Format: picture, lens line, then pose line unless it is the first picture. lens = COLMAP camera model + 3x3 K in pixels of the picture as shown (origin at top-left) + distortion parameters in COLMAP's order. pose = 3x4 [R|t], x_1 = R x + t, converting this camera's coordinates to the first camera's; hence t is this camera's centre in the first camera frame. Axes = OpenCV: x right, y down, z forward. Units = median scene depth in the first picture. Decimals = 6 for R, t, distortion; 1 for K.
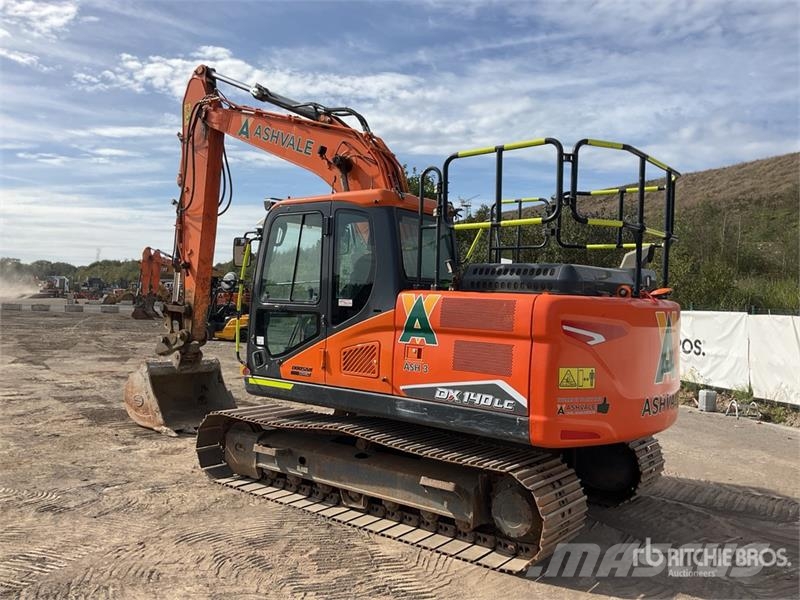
lens RADIAL K [[659.1, 0, 395.8], [0, 659.1, 301.5], [0, 0, 1]] dist [0.103555, -0.201790]
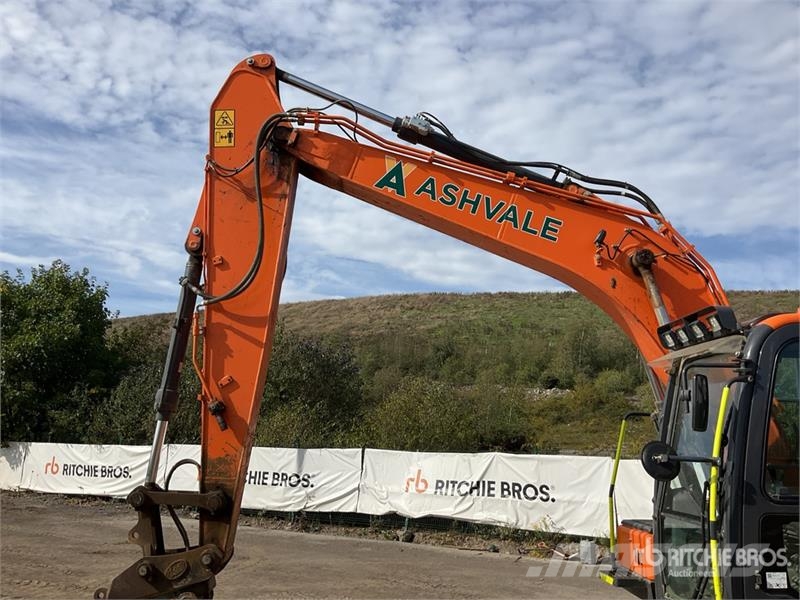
lens RADIAL K [[659.1, 0, 395.8], [0, 659.1, 301.5], [0, 0, 1]] dist [0.103555, -0.201790]
pose [[0.780036, 0.113043, 0.615439, -0.418685], [0.004503, 0.982507, -0.186172, -0.031626], [-0.625719, 0.147992, 0.765881, 0.413477]]
